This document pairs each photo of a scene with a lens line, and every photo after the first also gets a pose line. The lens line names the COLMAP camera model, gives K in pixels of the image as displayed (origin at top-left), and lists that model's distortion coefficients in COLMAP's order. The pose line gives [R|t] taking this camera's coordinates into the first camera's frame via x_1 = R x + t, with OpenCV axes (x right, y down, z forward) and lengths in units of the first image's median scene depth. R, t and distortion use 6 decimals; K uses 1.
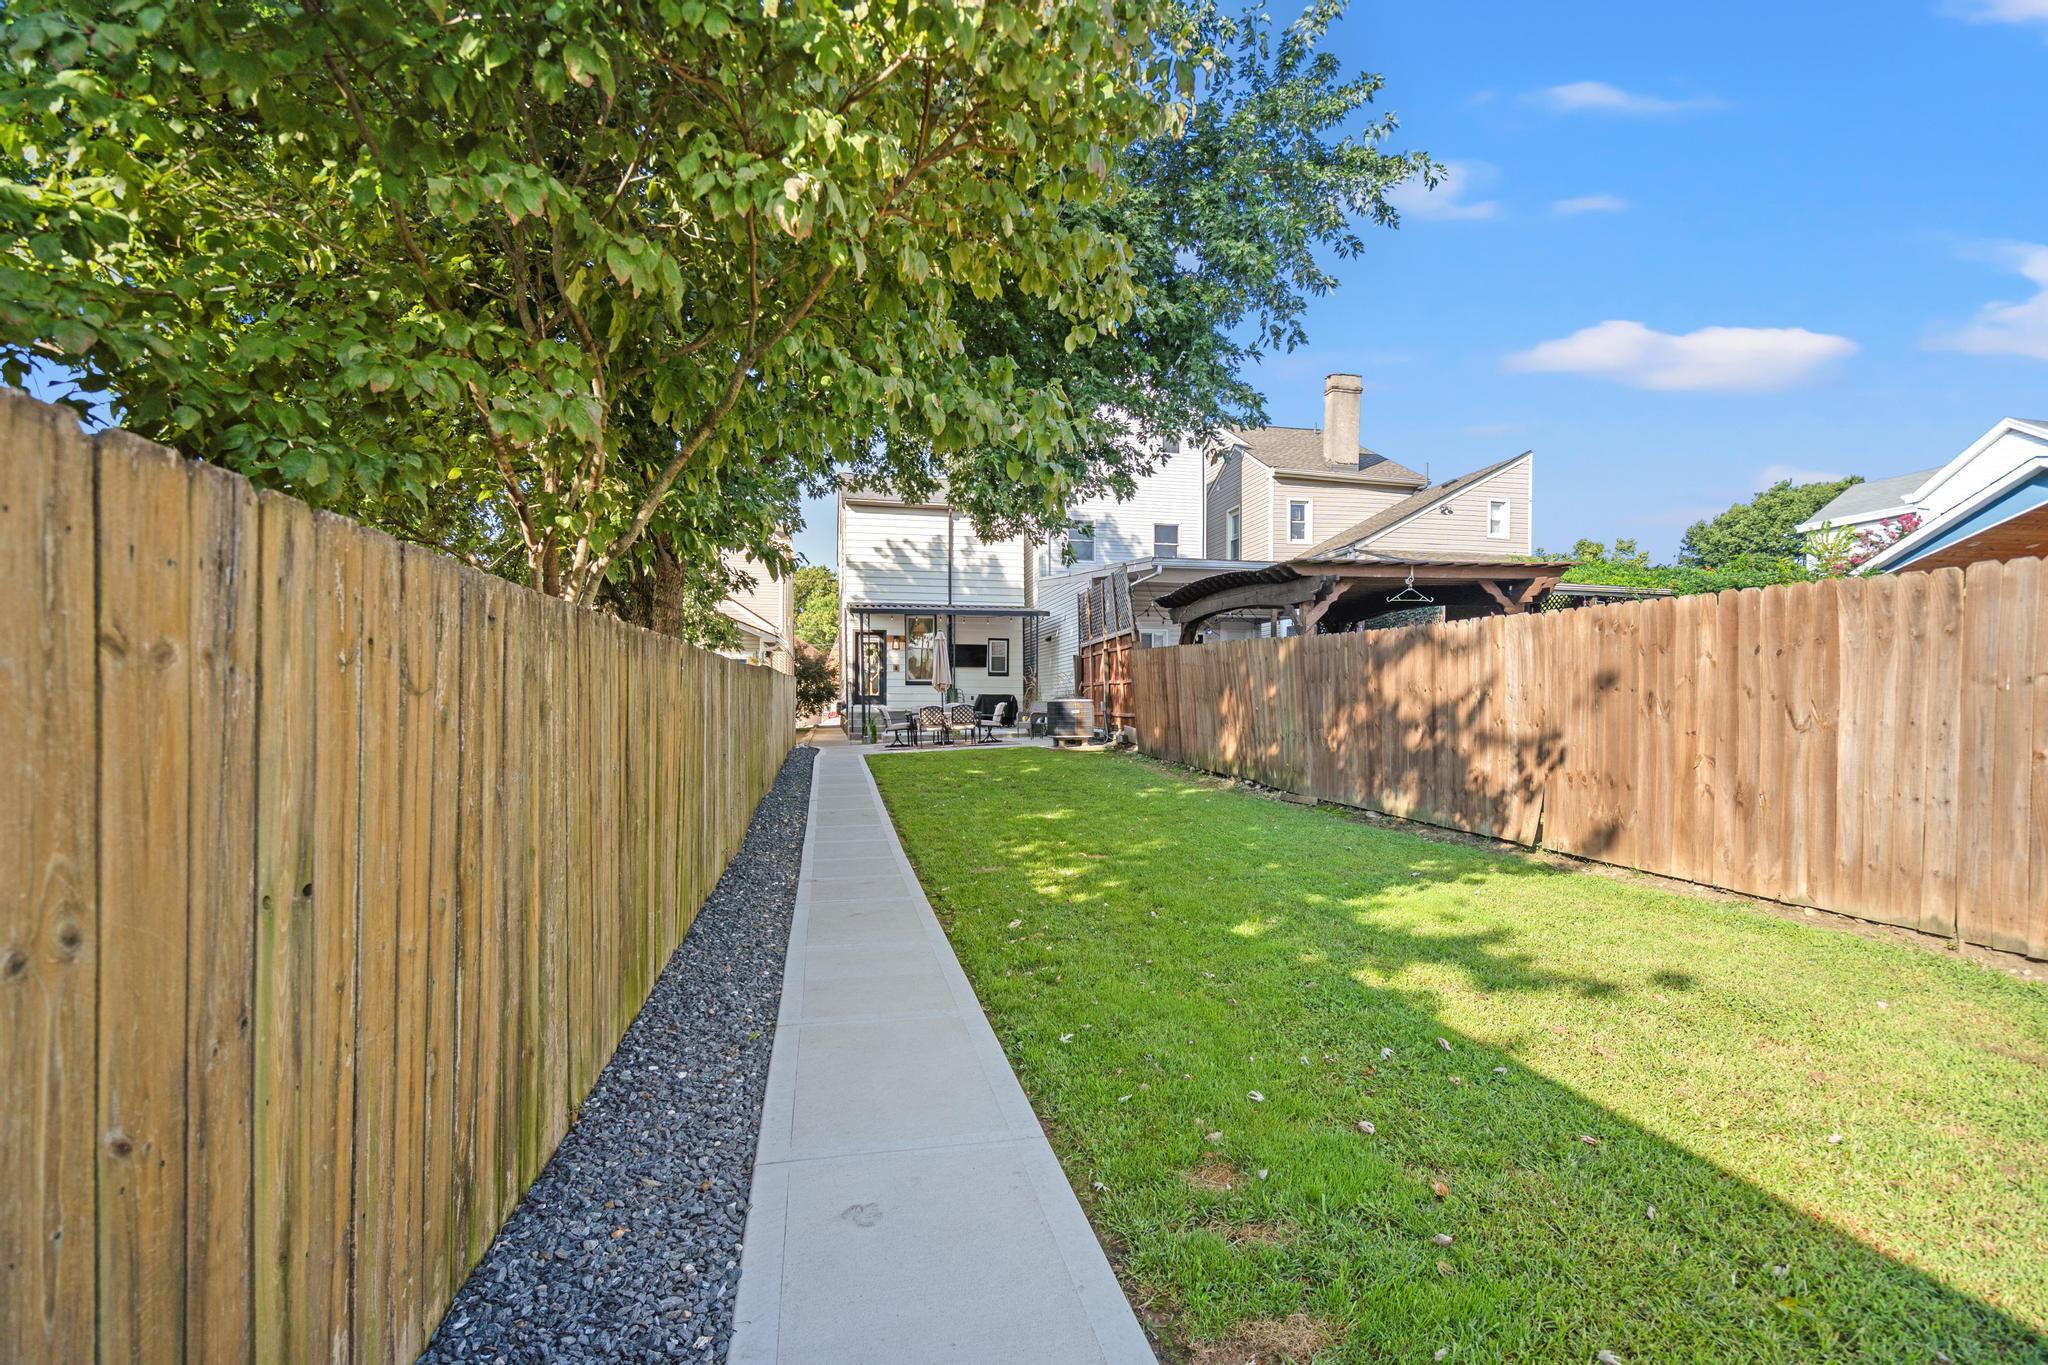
lens RADIAL K [[942.0, 0, 1078.2], [0, 942.0, 715.9], [0, 0, 1]] dist [-0.002258, 0.000604]
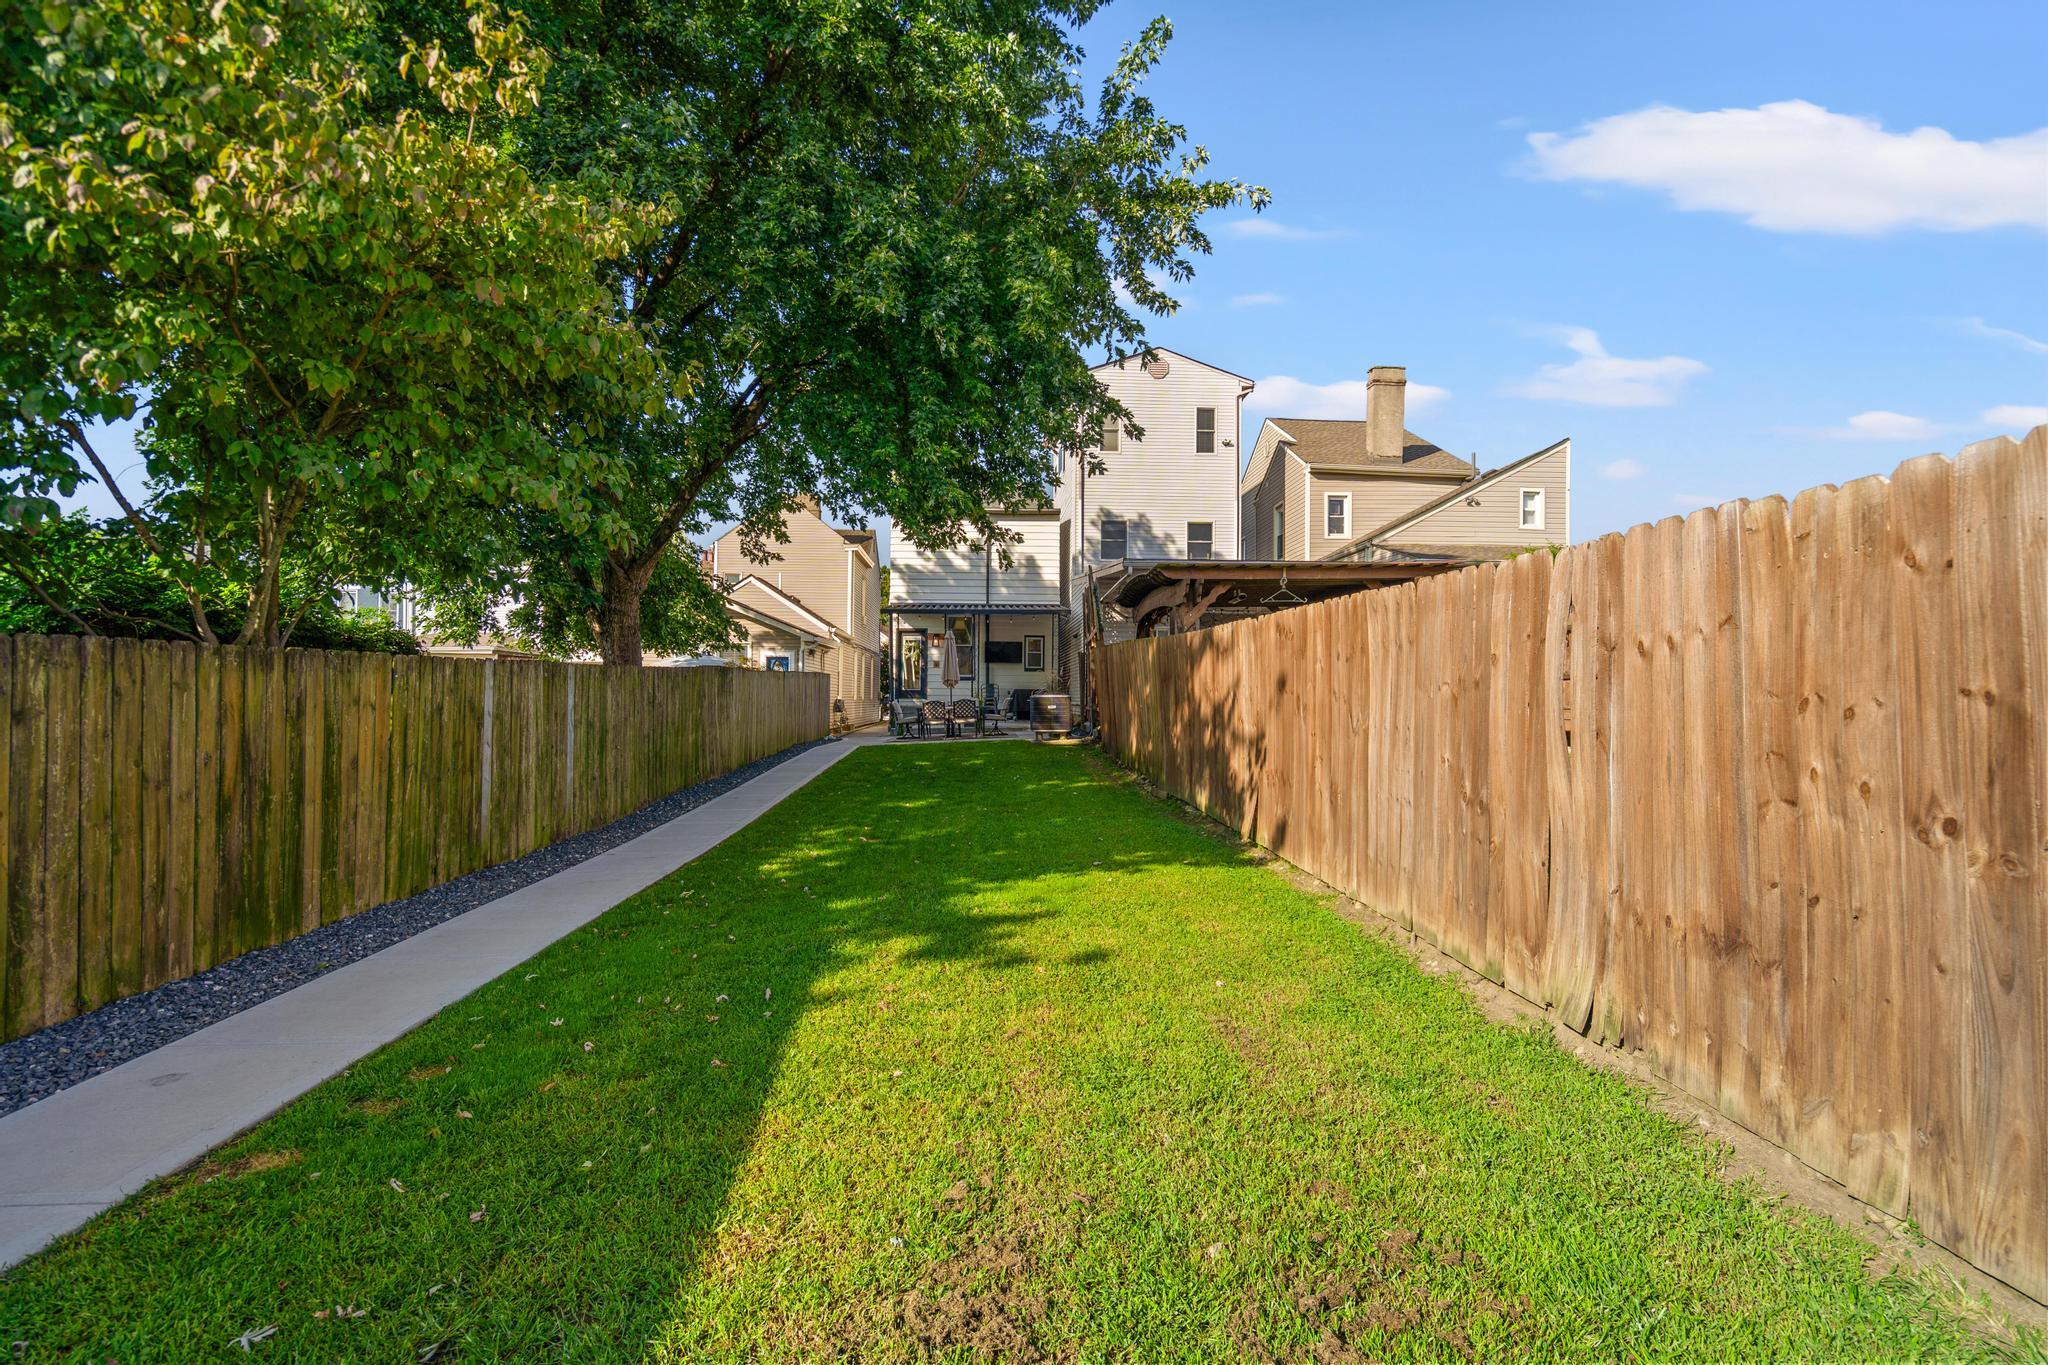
lens RADIAL K [[942.0, 0, 1087.8], [0, 942.0, 679.4], [0, 0, 1]] dist [-0.002258, 0.000604]
pose [[0.988725, 0.000814, -0.149740, 0.134817], [-0.005485, 0.999511, -0.030784, -0.002271], [0.149642, 0.031258, 0.988246, -0.018528]]
